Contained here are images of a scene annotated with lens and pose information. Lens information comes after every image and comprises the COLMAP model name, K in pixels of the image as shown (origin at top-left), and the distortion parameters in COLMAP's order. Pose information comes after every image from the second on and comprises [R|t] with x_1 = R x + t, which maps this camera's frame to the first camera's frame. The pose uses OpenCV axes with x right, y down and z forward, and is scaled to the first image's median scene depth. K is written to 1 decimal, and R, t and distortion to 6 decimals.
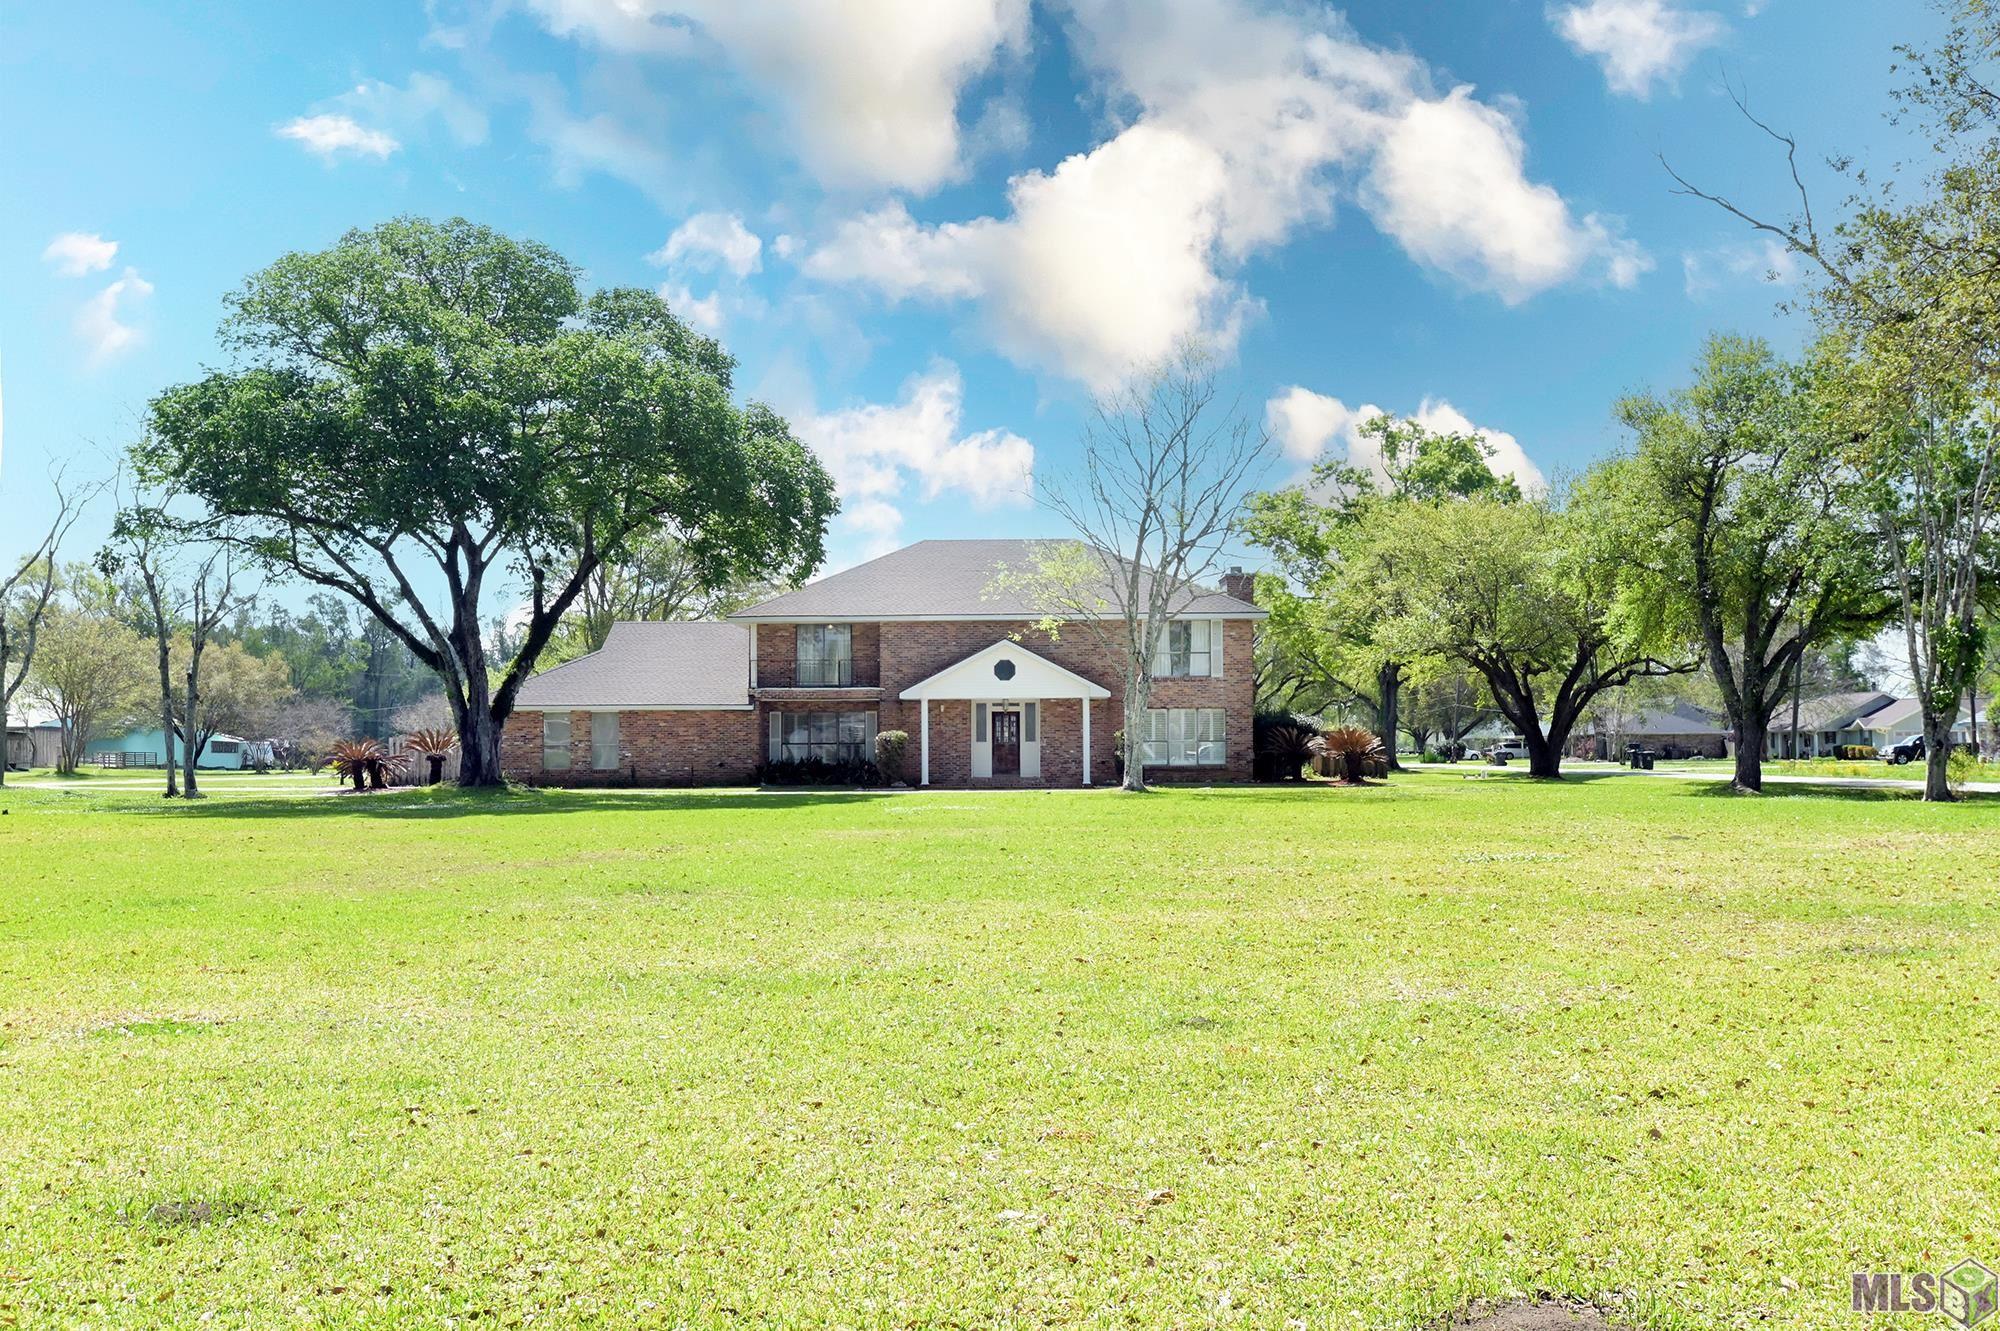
lens RADIAL K [[1944.7, 0, 999.6], [0, 1944.7, 619.1], [0, 0, 1]] dist [0.008146, 0.009010]
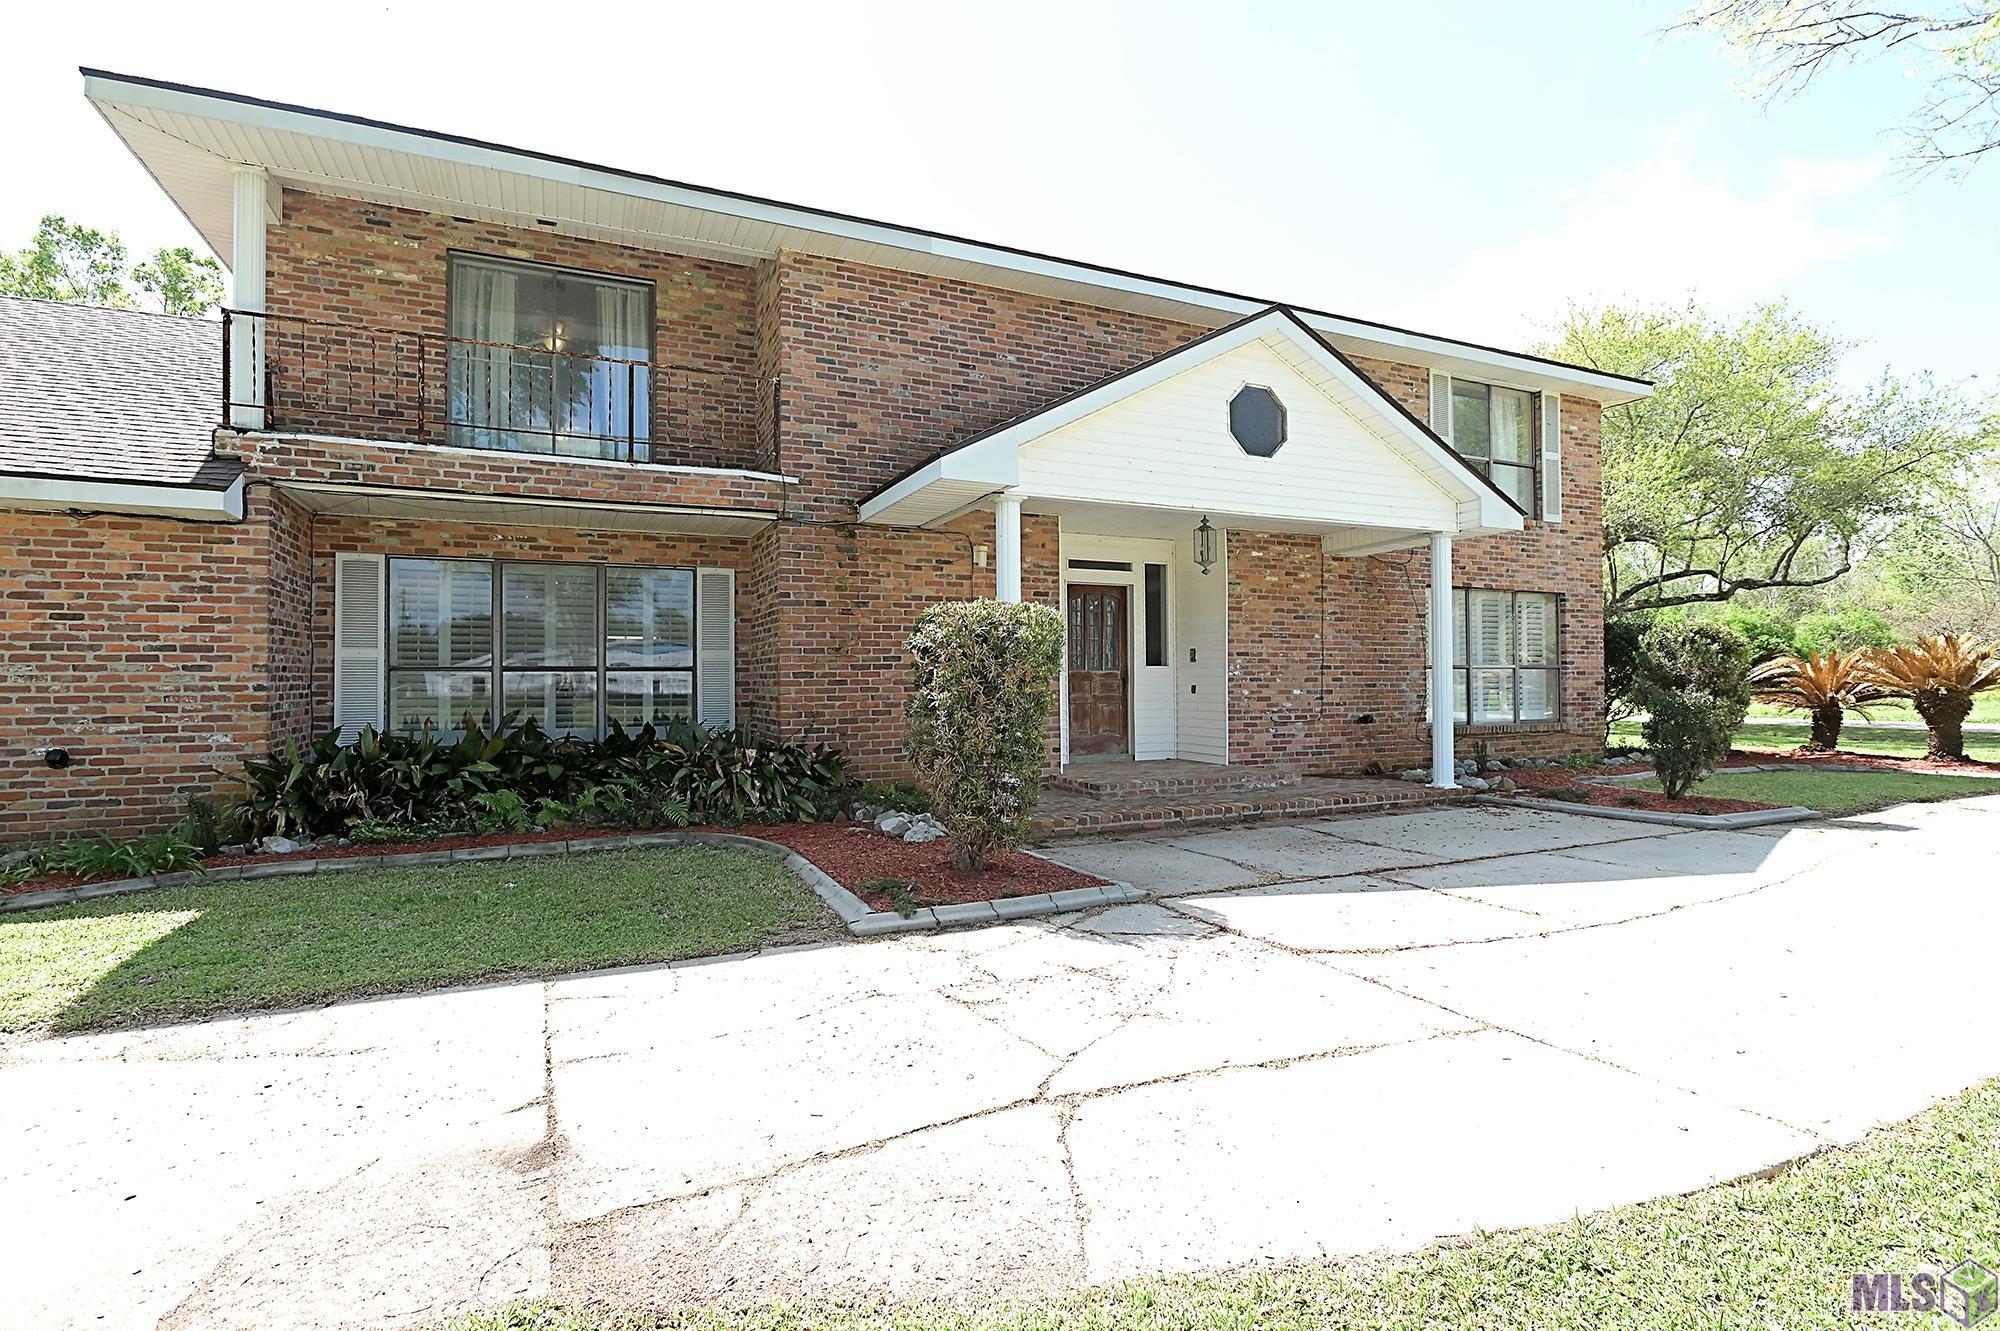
lens RADIAL K [[951.6, 0, 1003.7], [0, 951.6, 669.9], [0, 0, 1]] dist [-0.010724, -0.000287]
pose [[0.904144, 0.006117, 0.427185, -0.091819], [-0.026723, 0.998749, 0.042260, 0.057372], [-0.426392, -0.049625, 0.903176, 0.856337]]
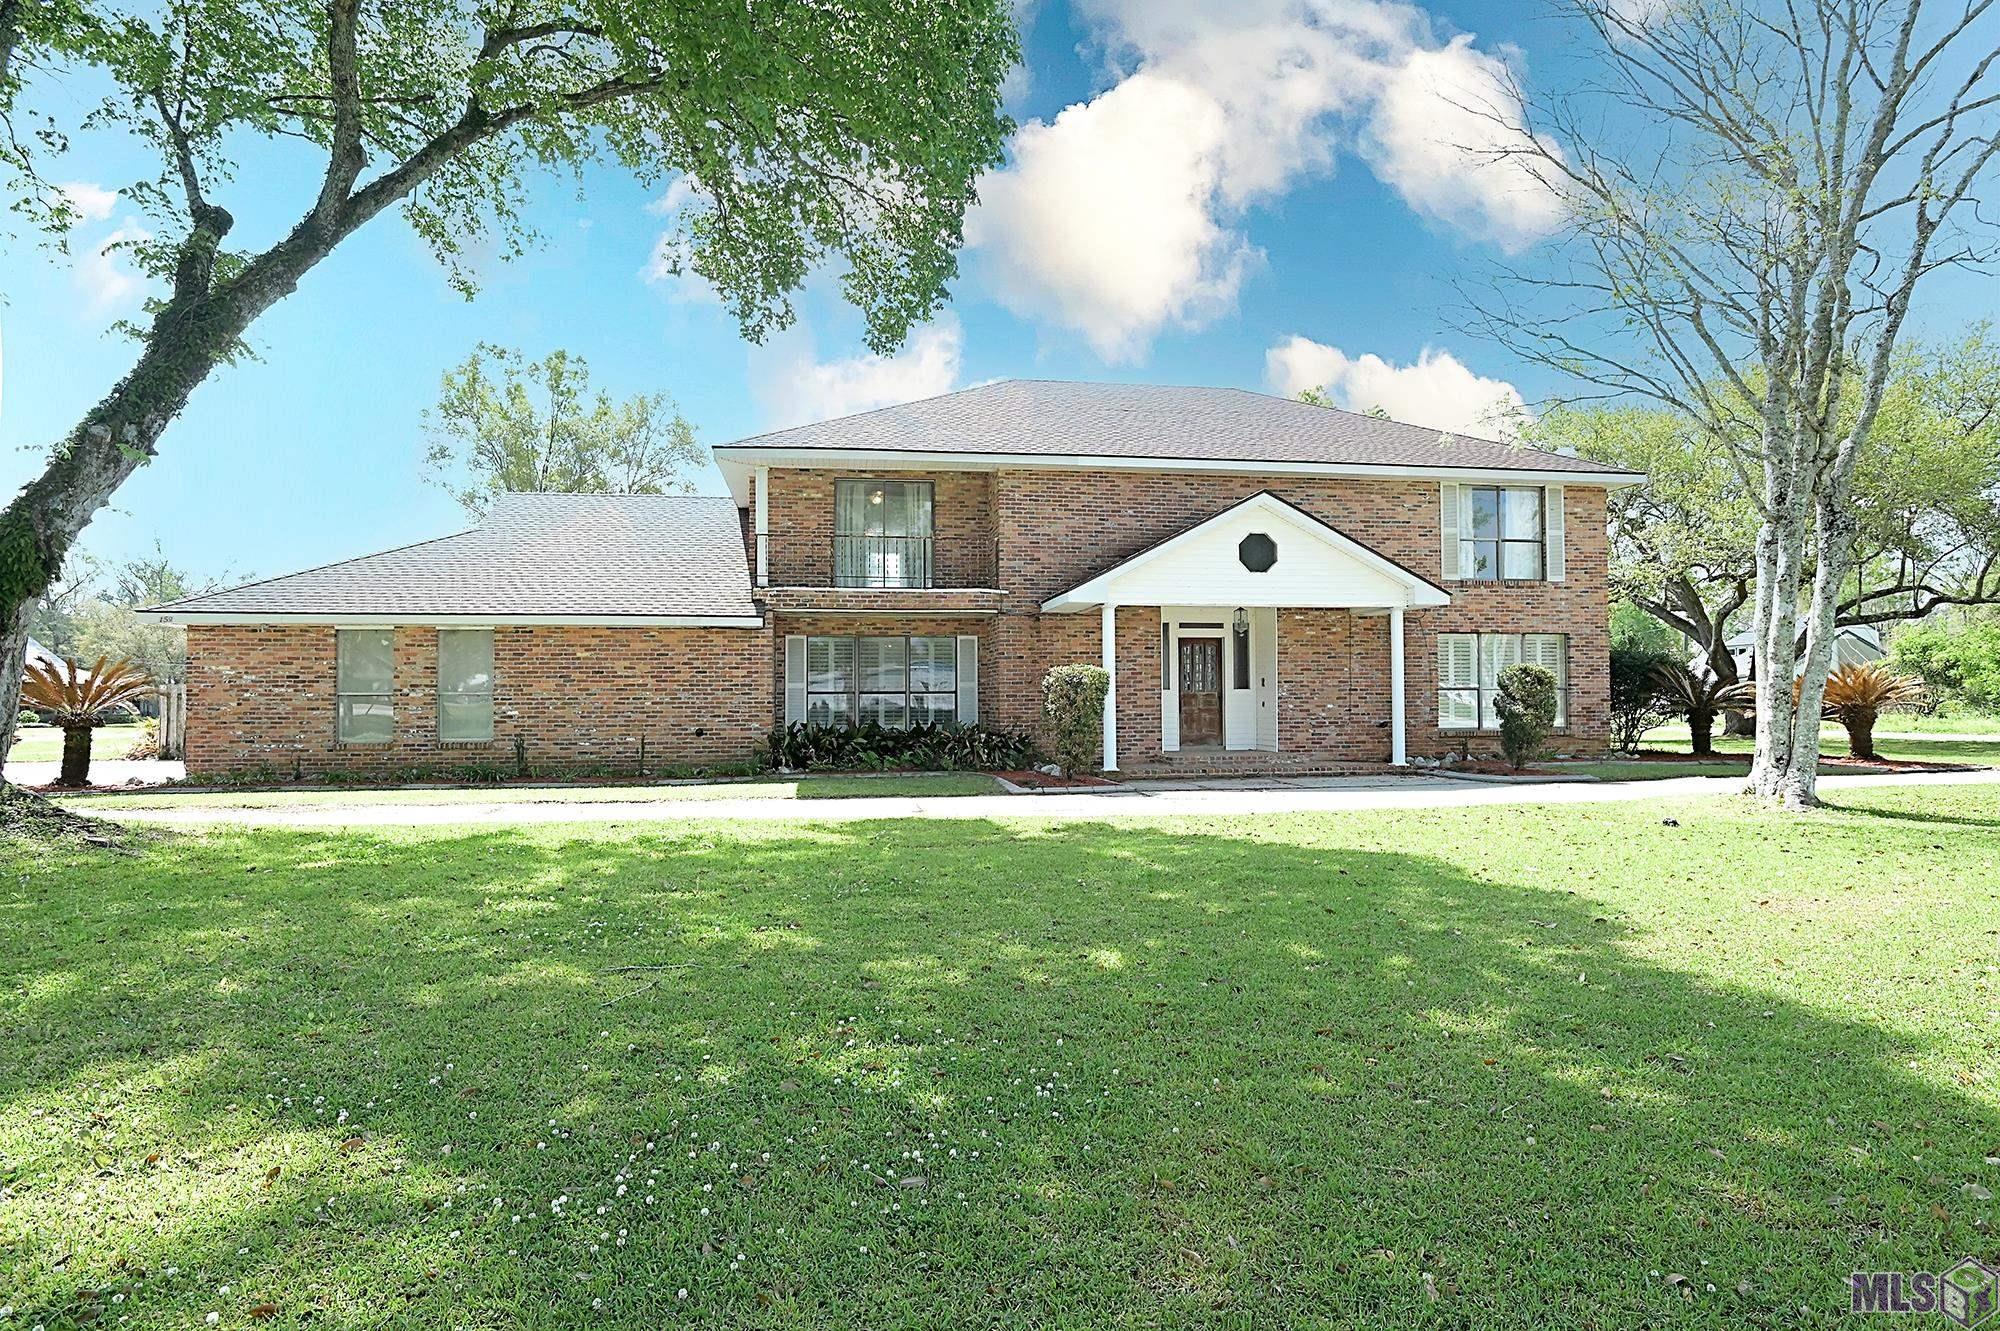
lens RADIAL K [[1132.1, 0, 1008.8], [0, 1132.1, 667.1], [0, 0, 1]] dist [-0.028039, 0.003040]
pose [[0.985252, 0.004875, 0.171042, -0.113040], [-0.010666, 0.999400, 0.032960, 0.046434], [-0.170778, -0.034298, 0.984712, 0.686294]]
